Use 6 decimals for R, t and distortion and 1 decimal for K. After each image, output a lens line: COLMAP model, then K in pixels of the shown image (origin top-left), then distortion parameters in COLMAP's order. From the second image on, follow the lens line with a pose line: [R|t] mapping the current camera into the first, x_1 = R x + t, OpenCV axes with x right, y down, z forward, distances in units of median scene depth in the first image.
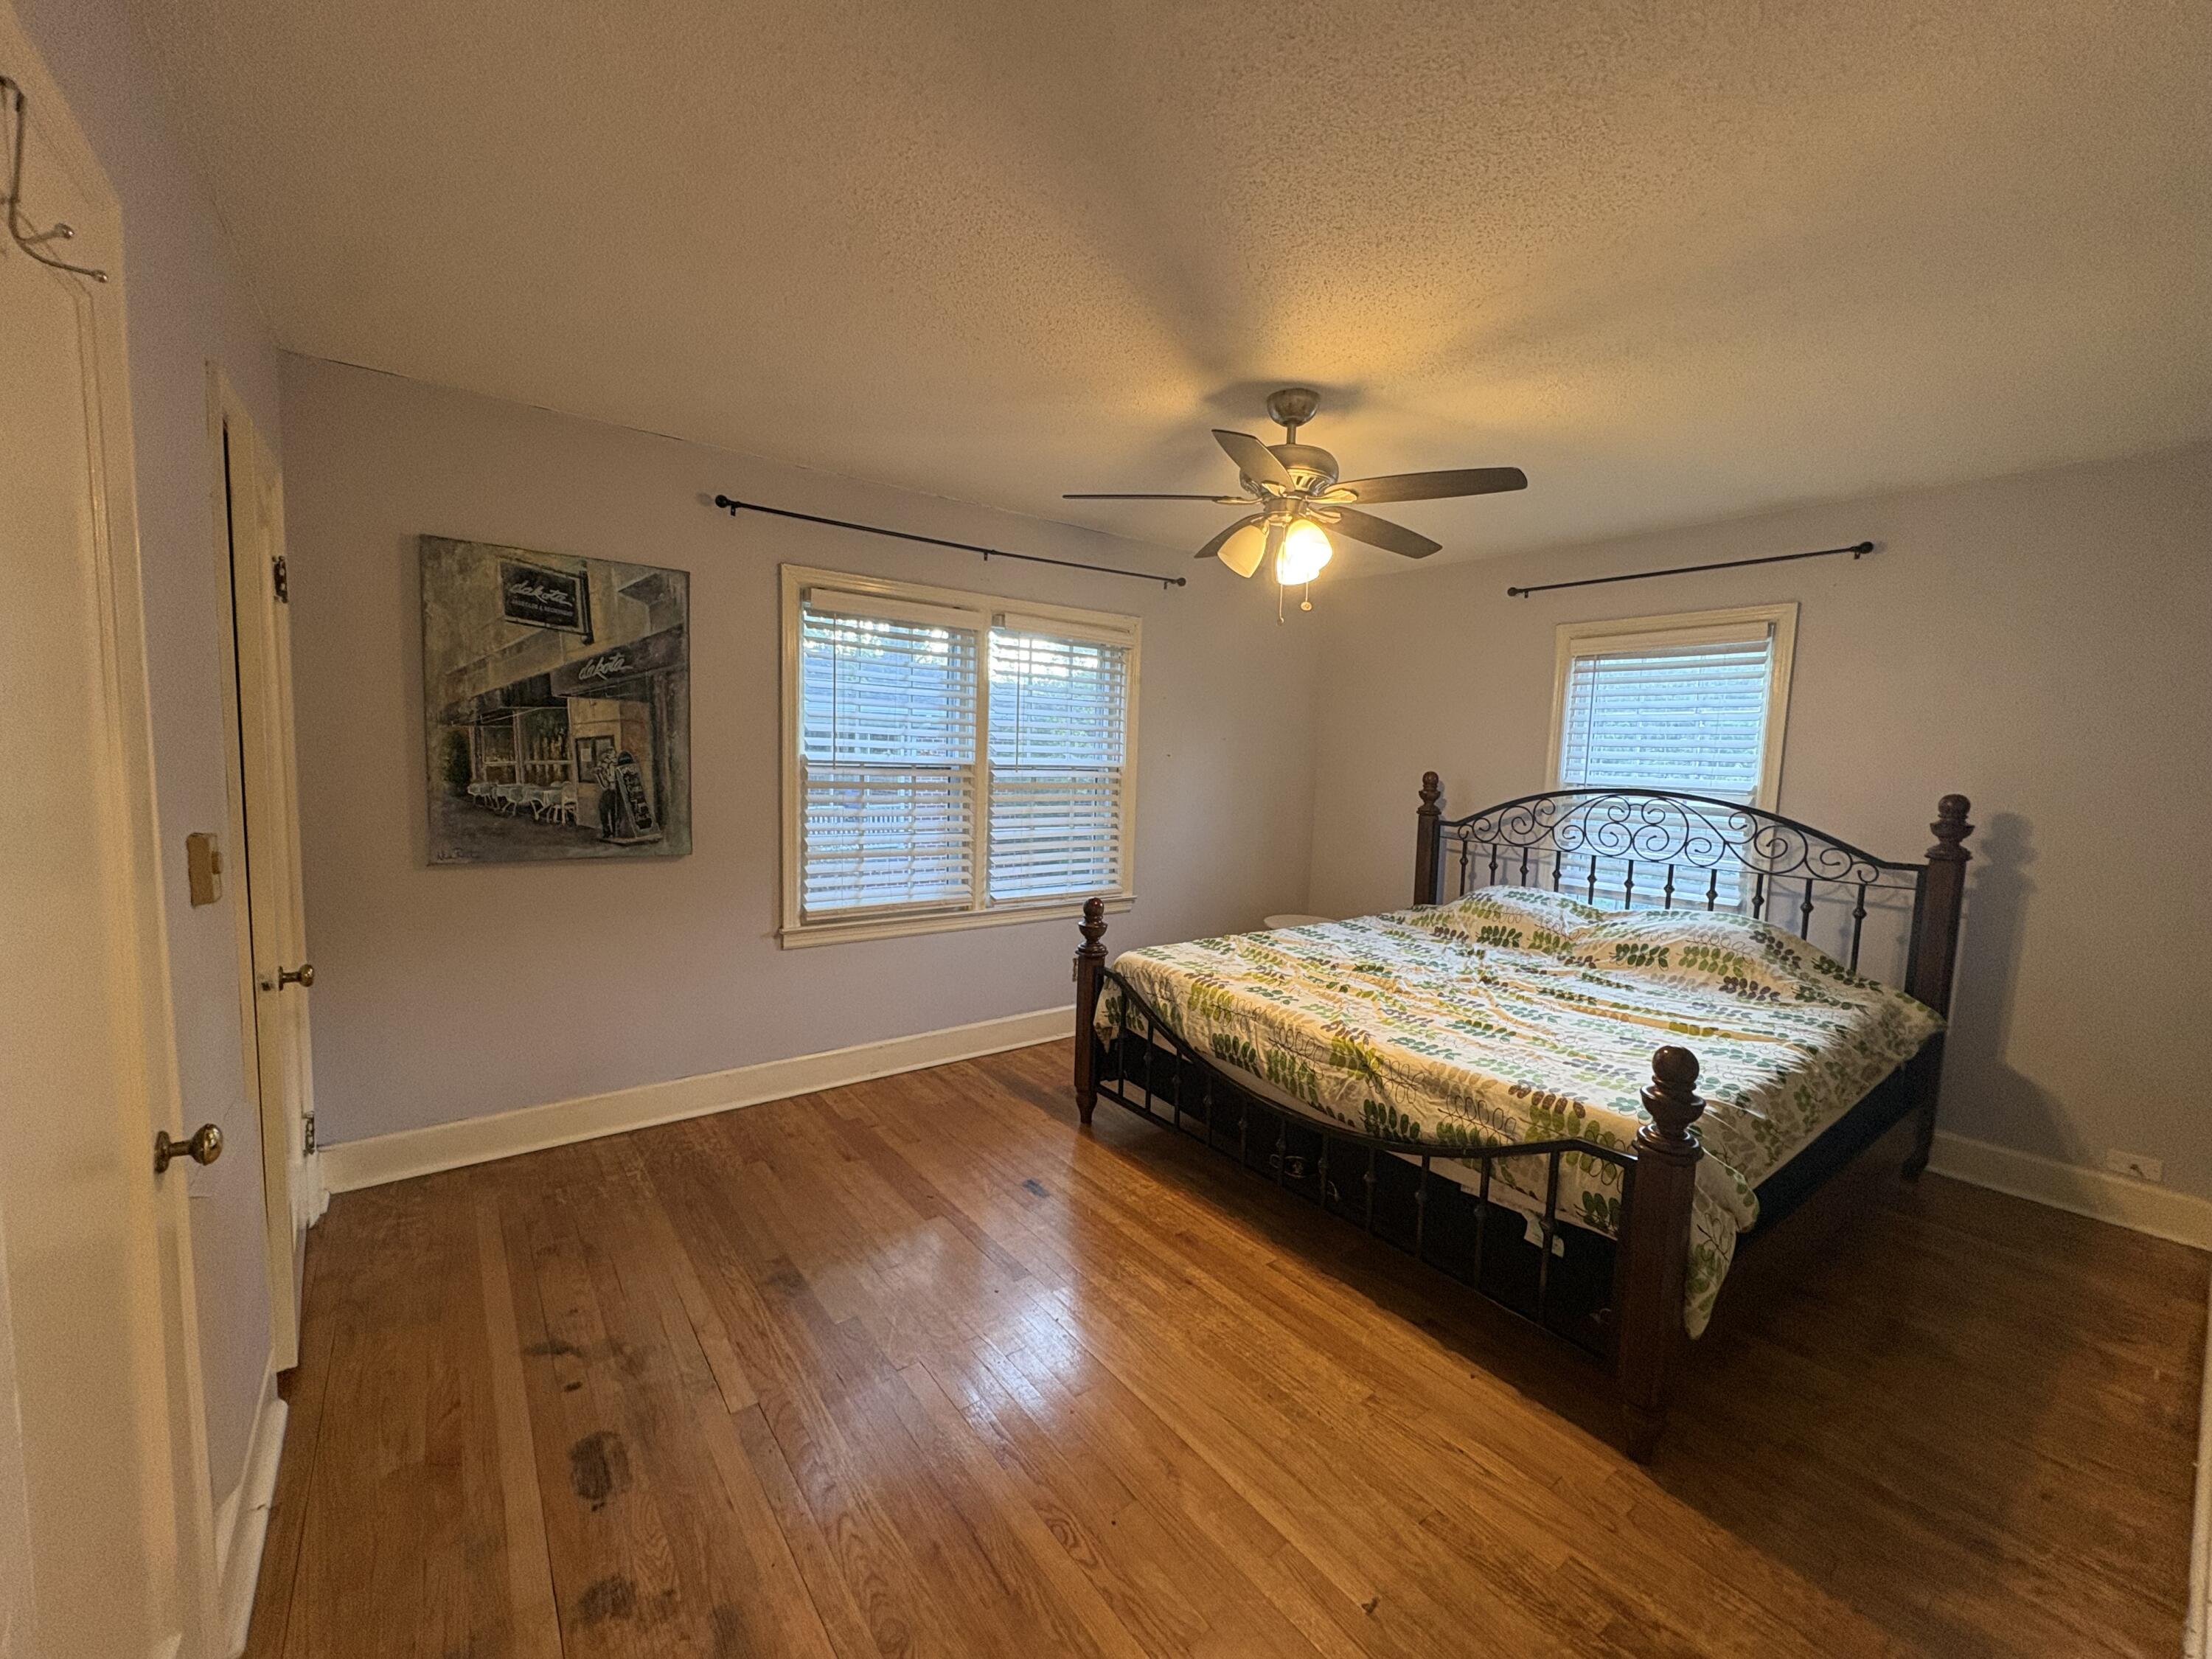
lens RADIAL K [[883.8, 0, 1102.7], [0, 883.8, 830.2], [0, 0, 1]] dist [0.003180, 0.000360]
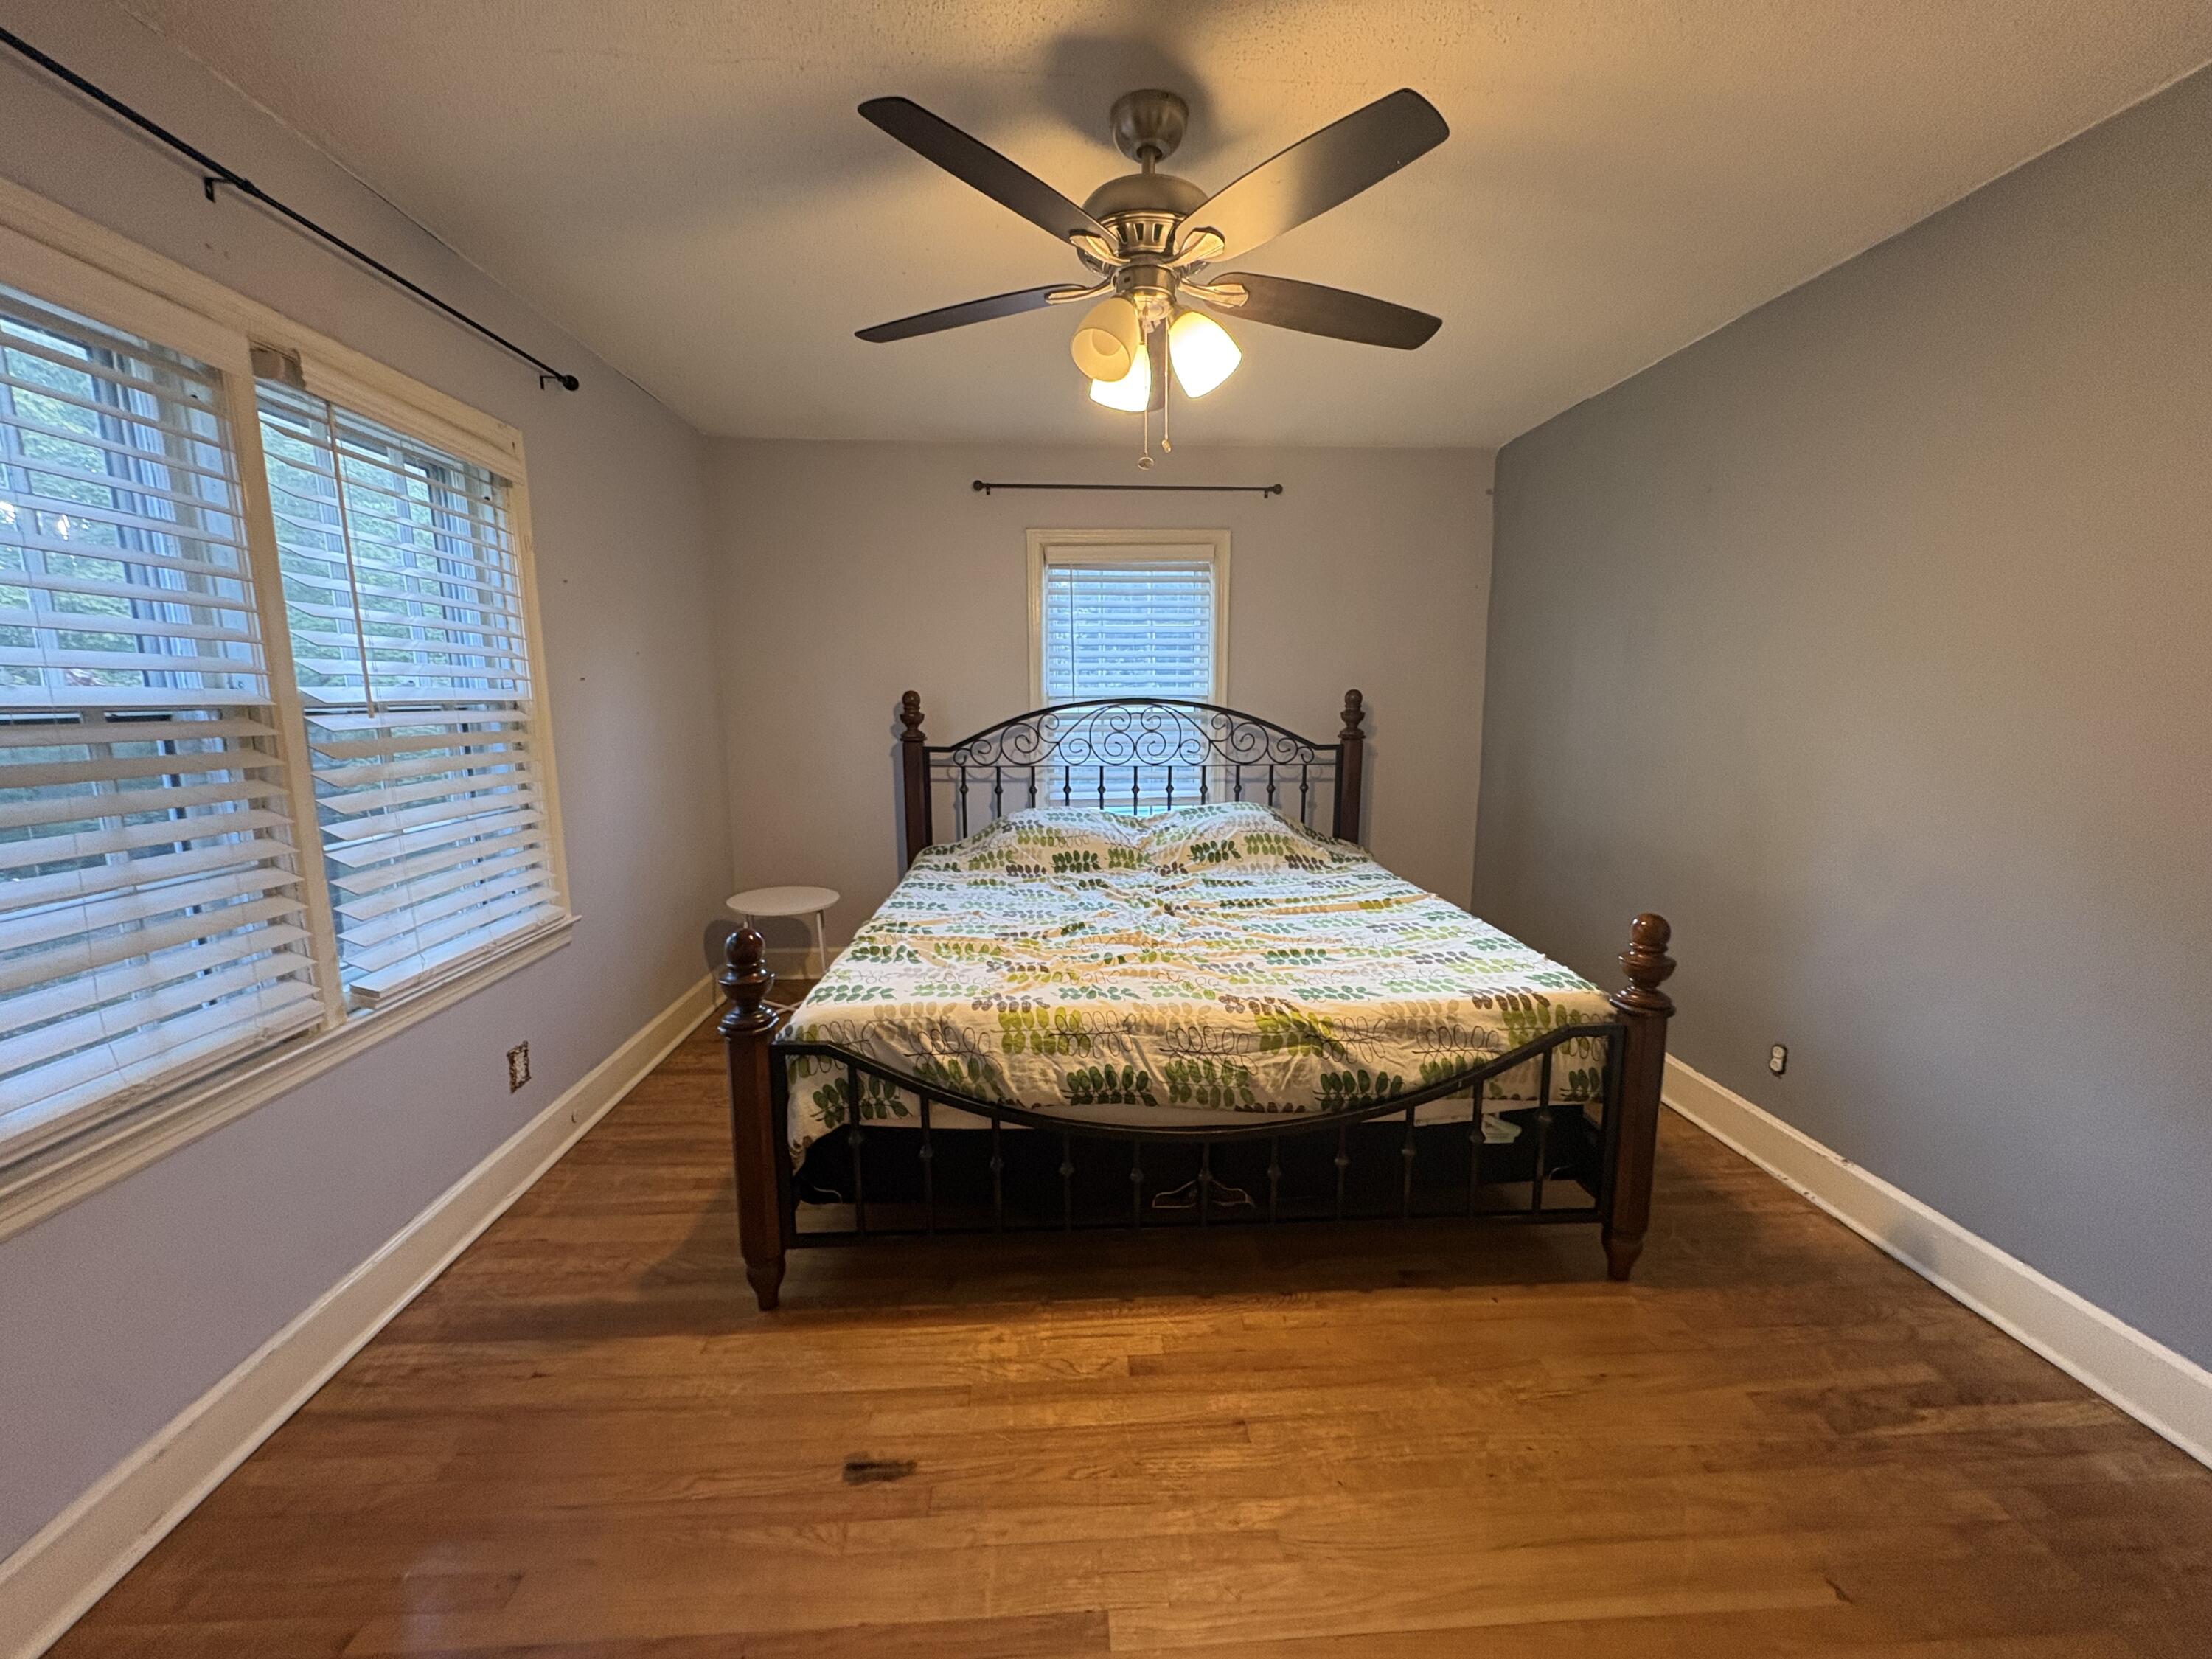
lens RADIAL K [[883.8, 0, 1105.4], [0, 883.8, 831.3], [0, 0, 1]] dist [0.003180, 0.000360]
pose [[0.560278, -0.163141, 0.812079, -0.367834], [0.096663, 0.986591, 0.131509, -0.041112], [-0.822645, 0.004816, 0.568535, 0.559090]]
